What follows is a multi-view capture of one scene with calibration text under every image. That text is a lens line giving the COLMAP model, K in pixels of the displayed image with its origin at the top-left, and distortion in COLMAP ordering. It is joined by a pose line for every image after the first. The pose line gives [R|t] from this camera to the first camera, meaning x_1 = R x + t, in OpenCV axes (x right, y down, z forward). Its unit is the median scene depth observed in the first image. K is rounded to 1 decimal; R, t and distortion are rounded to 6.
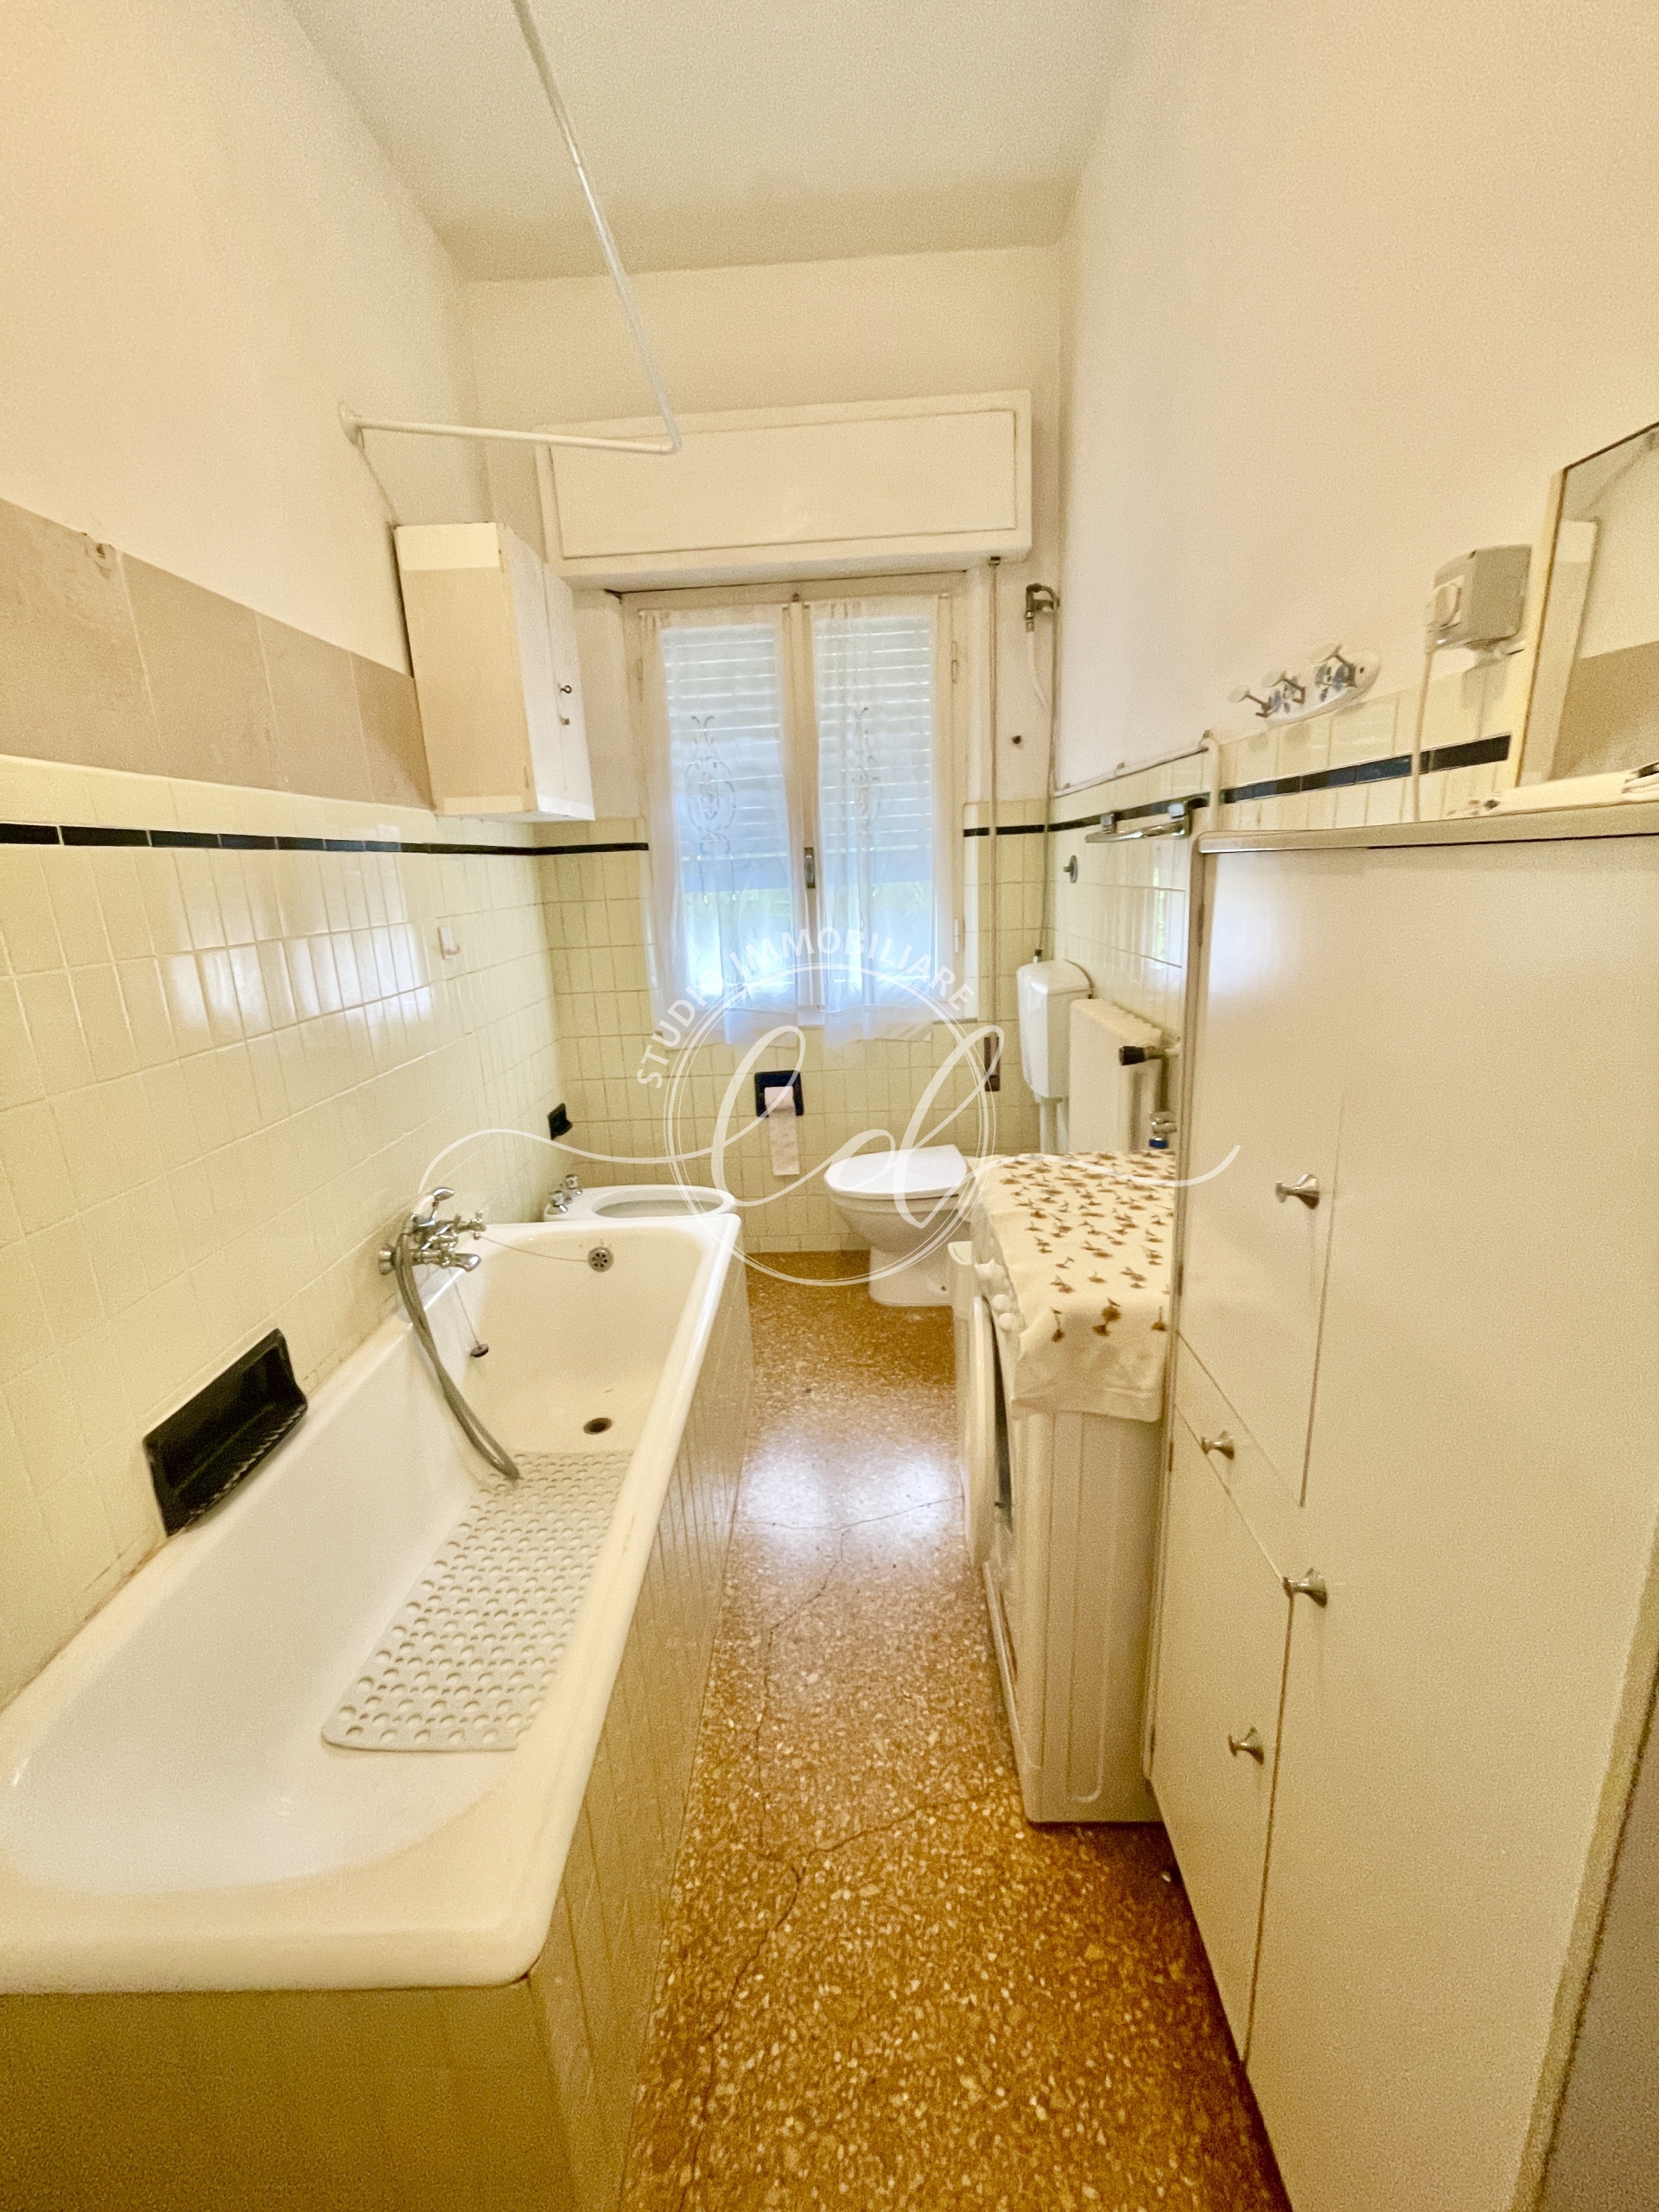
lens RADIAL K [[894.9, 0, 831.4], [0, 894.9, 1094.0], [0, 0, 1]] dist [-0.004812, 0.002370]
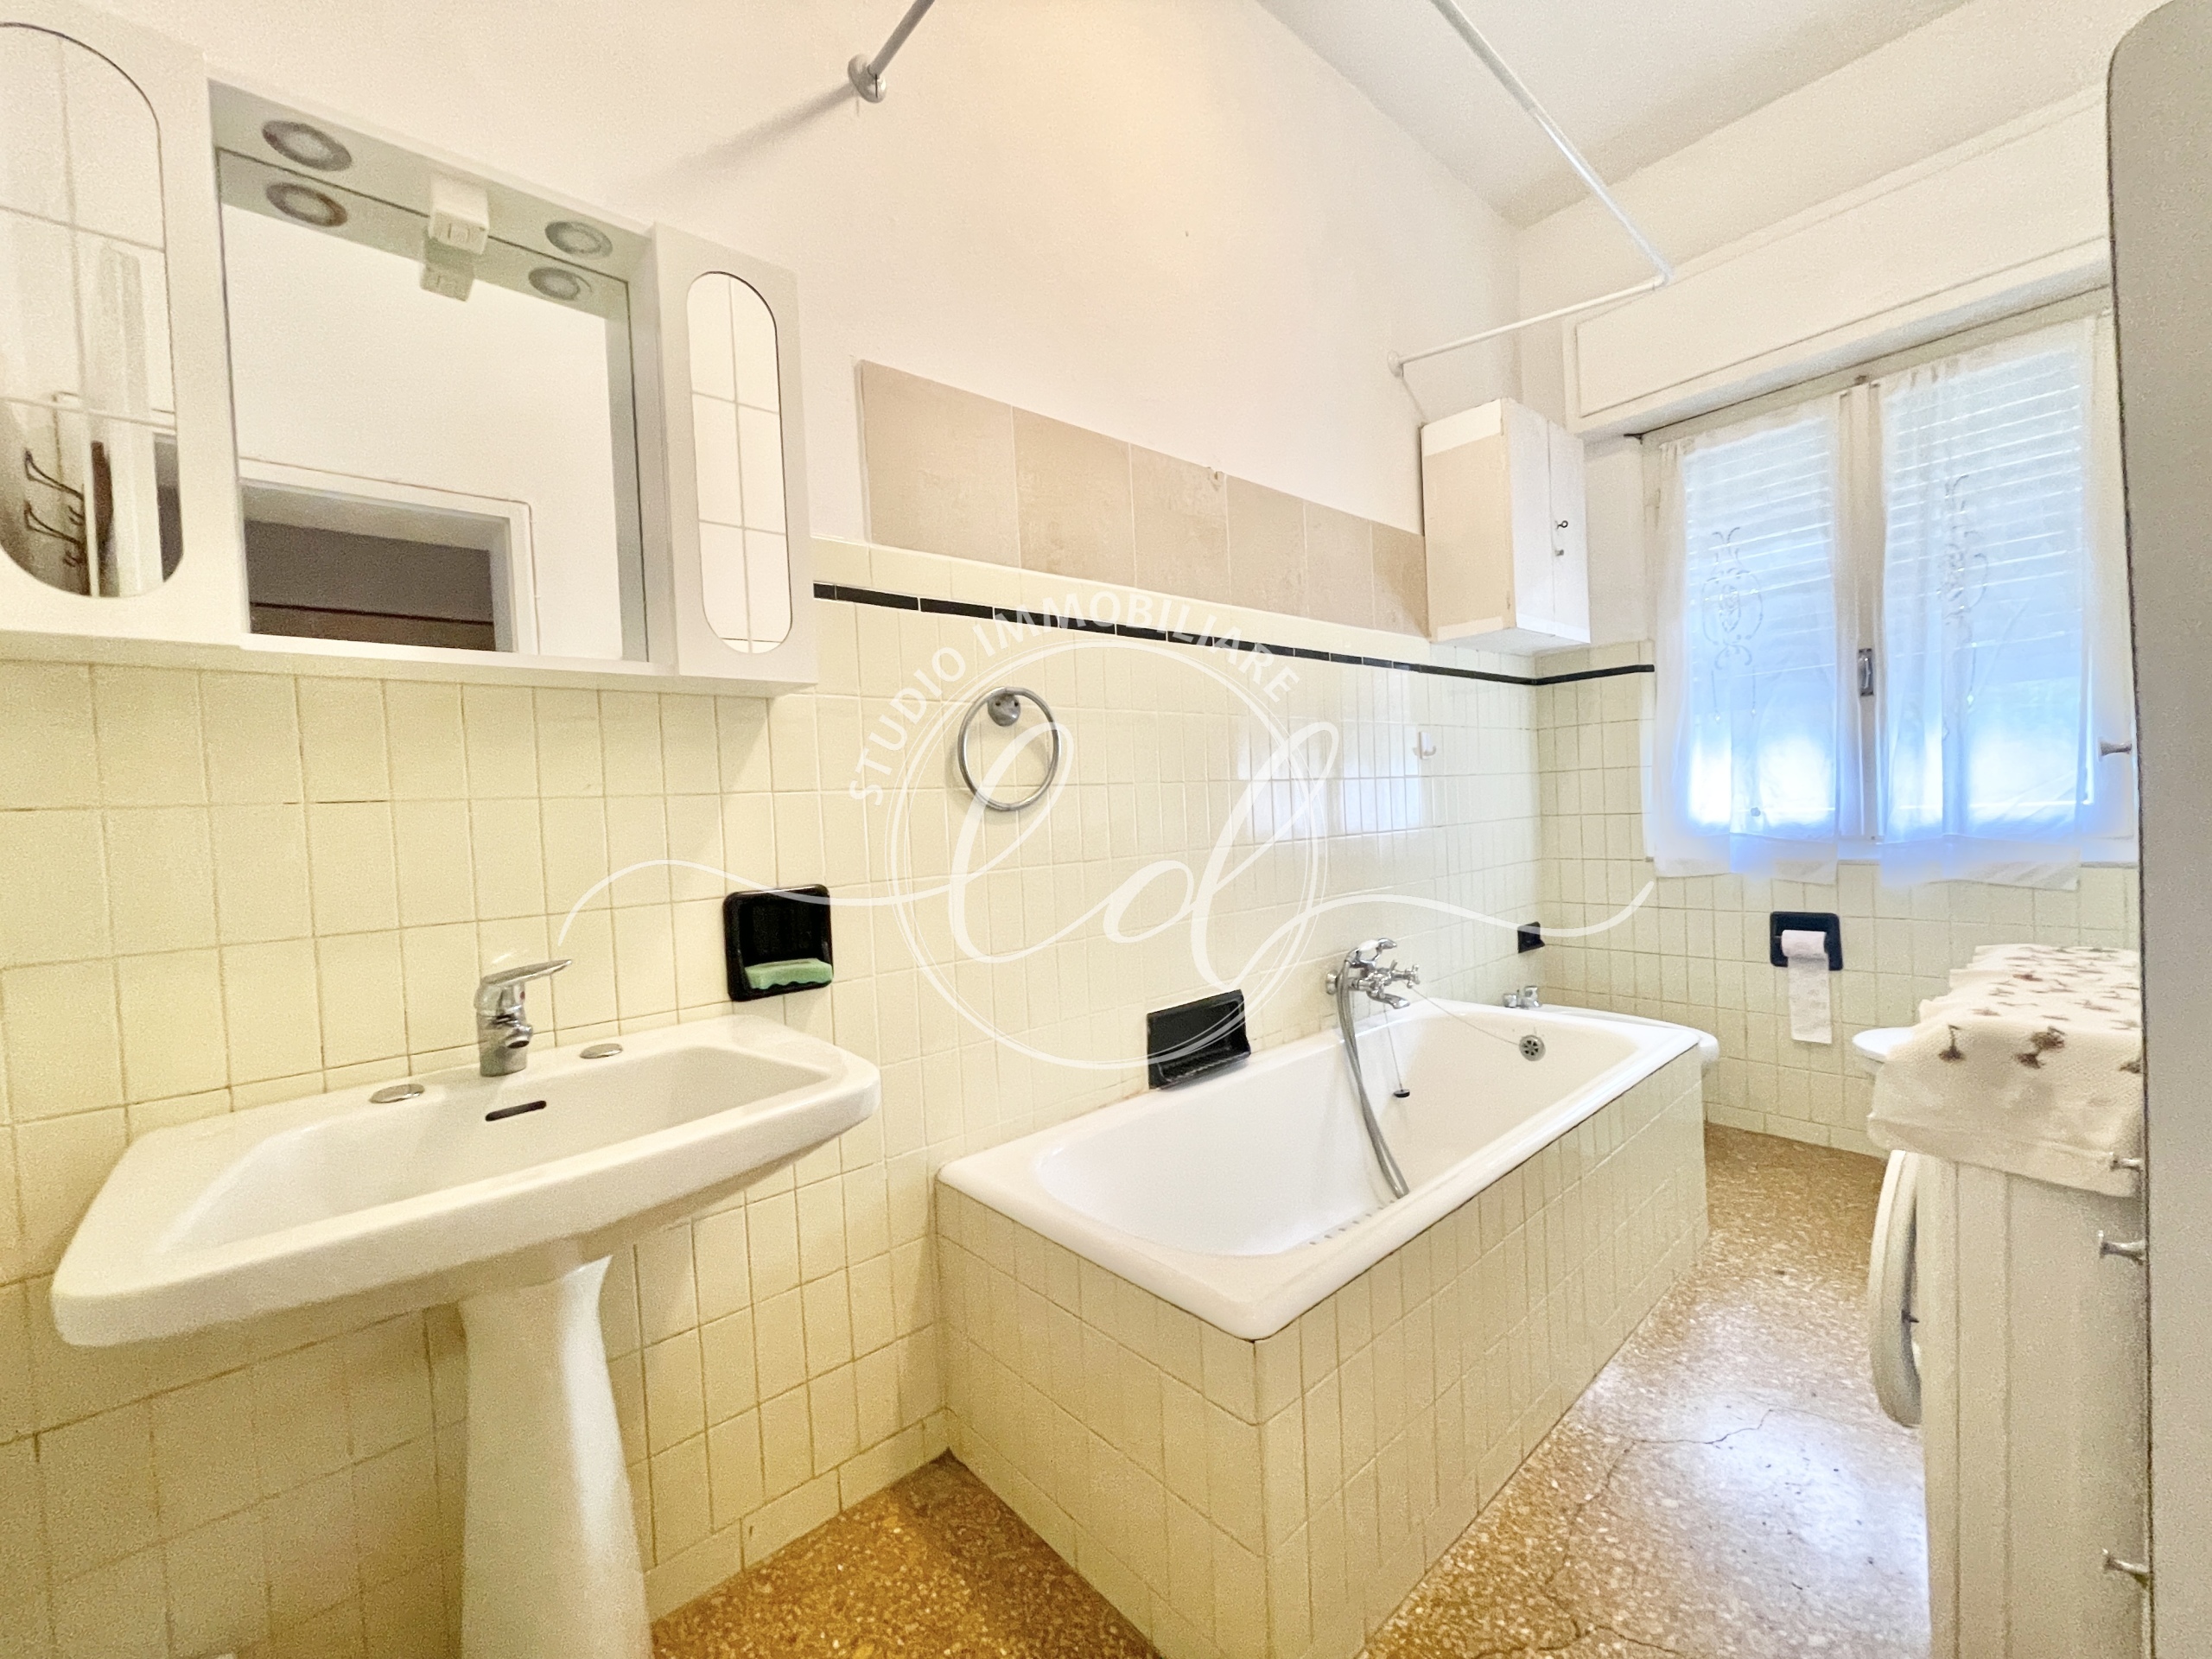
lens RADIAL K [[894.9, 0, 1097.2], [0, 894.9, 829.6], [0, 0, 1]] dist [-0.004812, 0.002370]
pose [[0.669245, 0.033245, -0.742298, 0.193344], [-0.168576, 0.979742, -0.108106, 0.169437], [0.723666, 0.197483, 0.661292, -0.087599]]
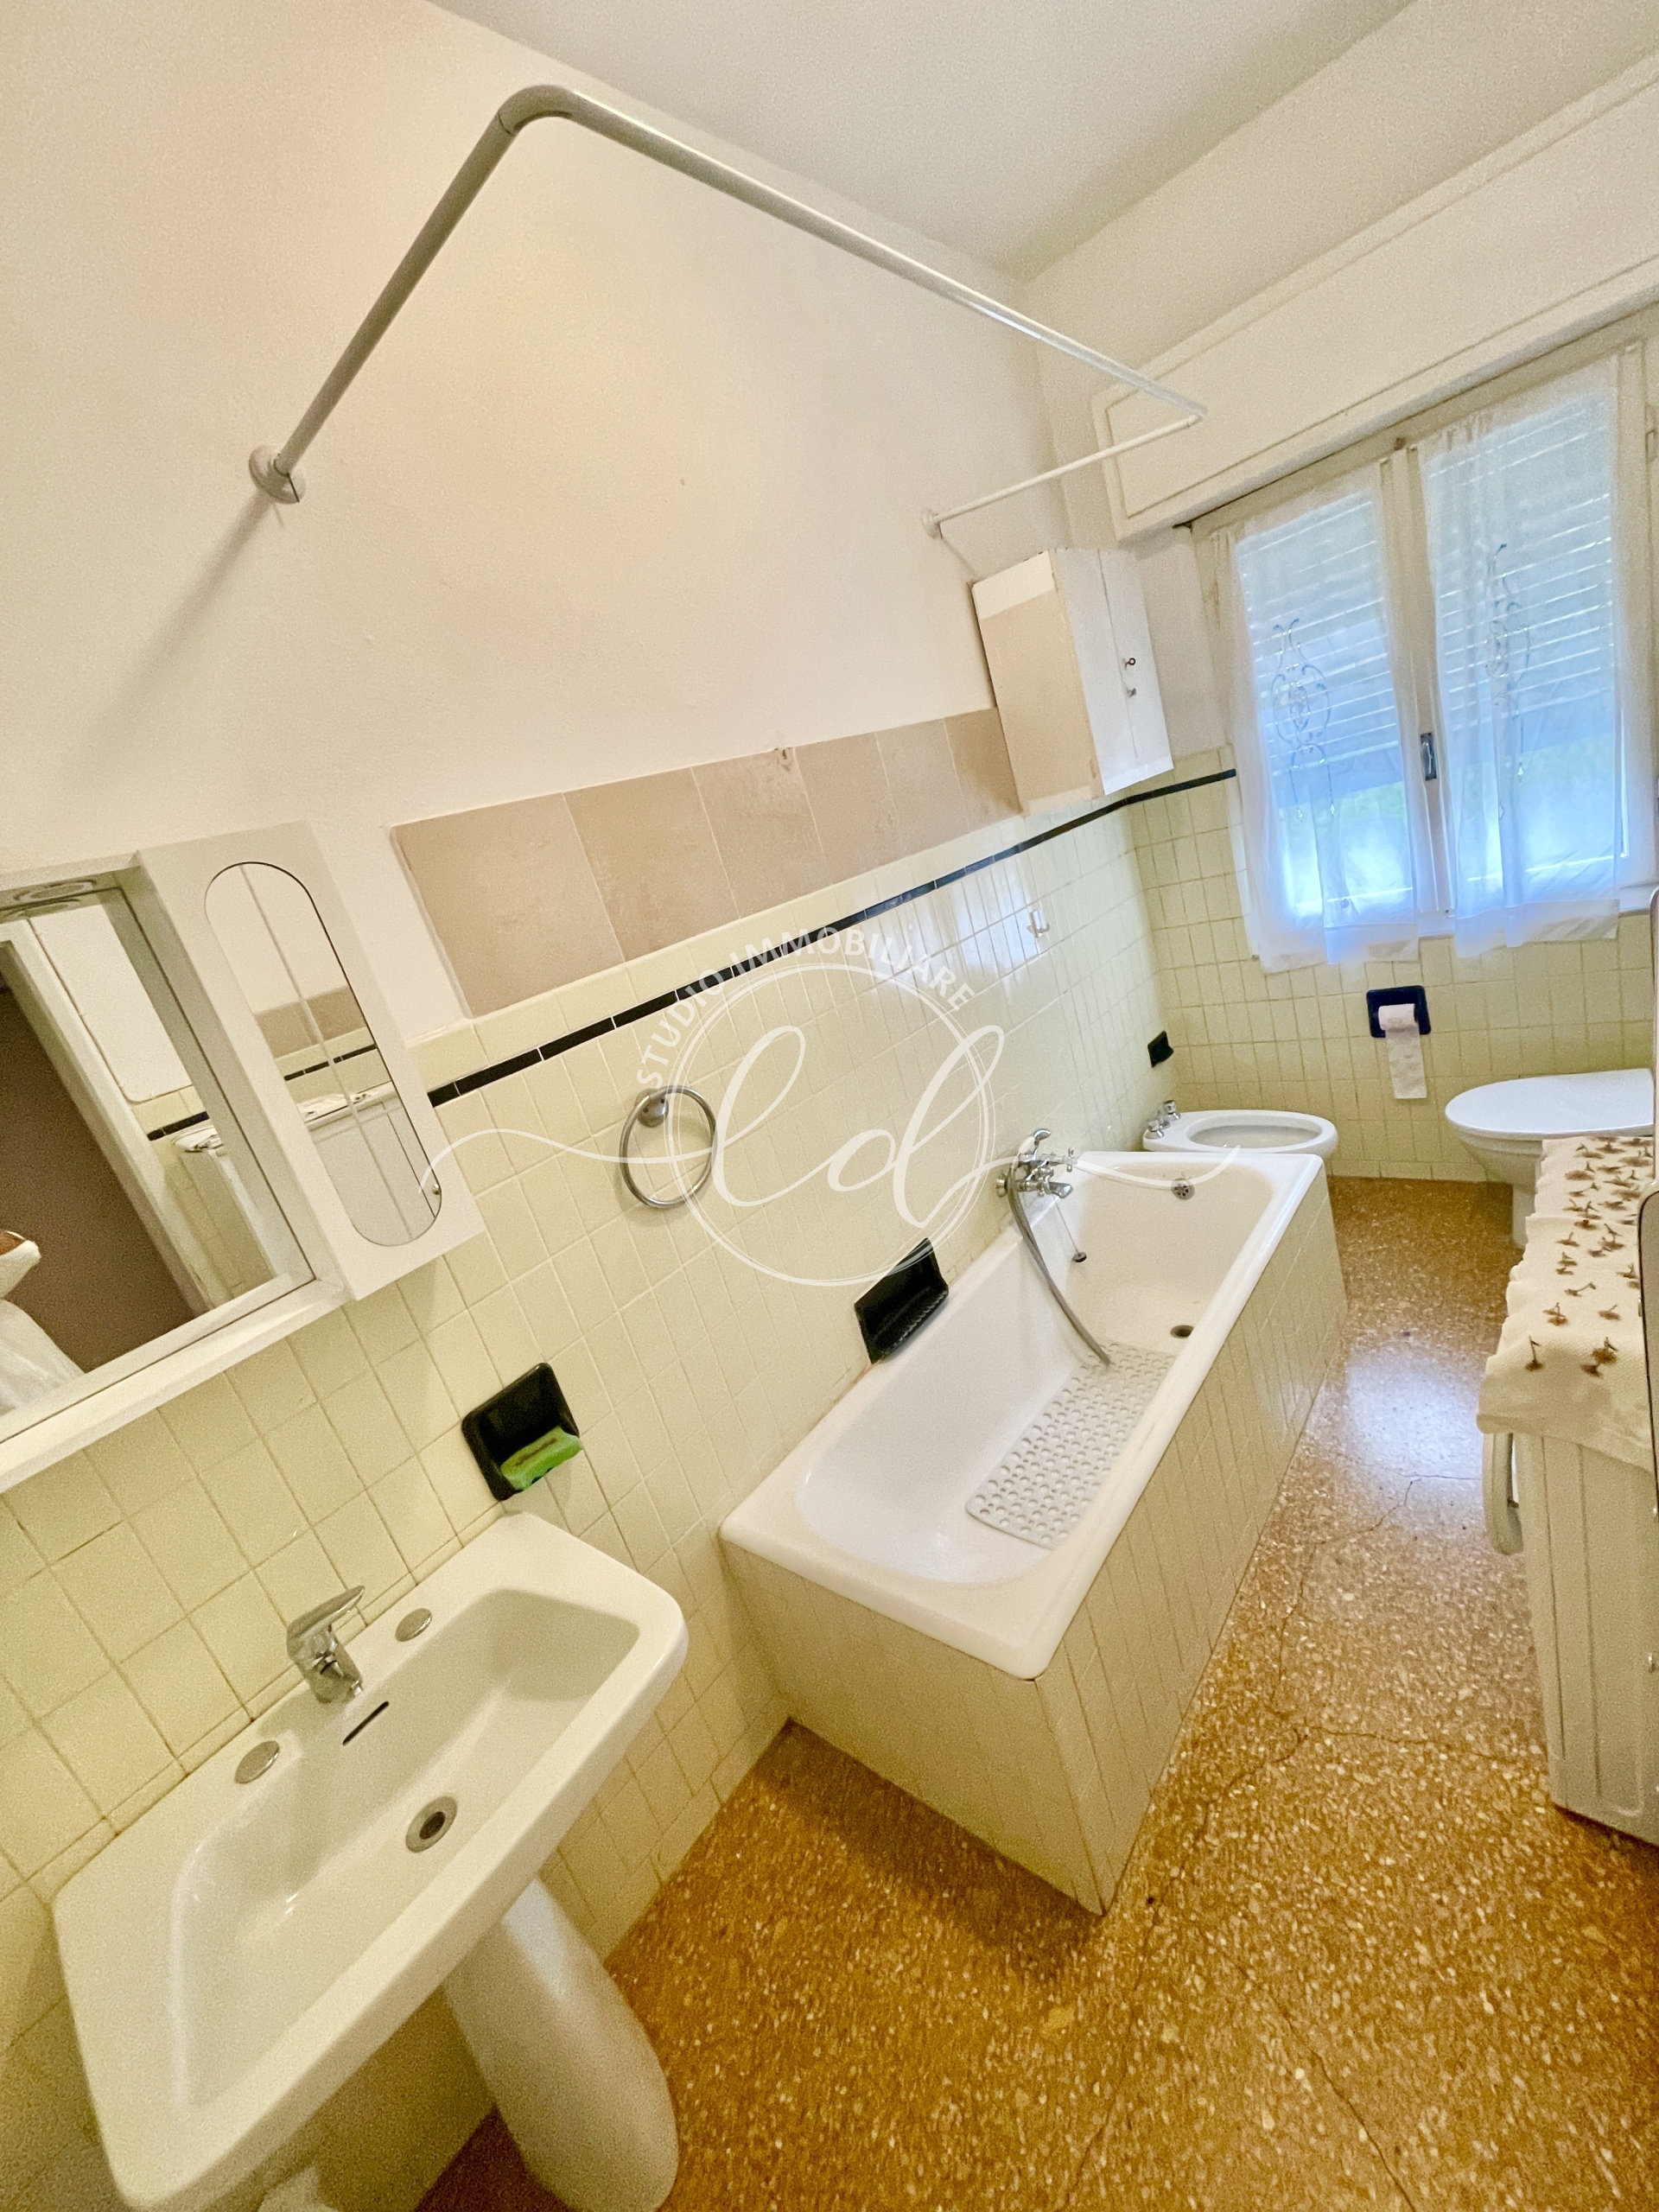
lens RADIAL K [[894.9, 0, 829.9], [0, 894.9, 1094.9], [0, 0, 1]] dist [-0.004812, 0.002370]
pose [[0.751216, 0.011769, -0.659951, 0.186302], [0.089184, 0.988863, 0.119151, -0.131218], [0.654004, -0.148365, 0.741800, -0.130464]]
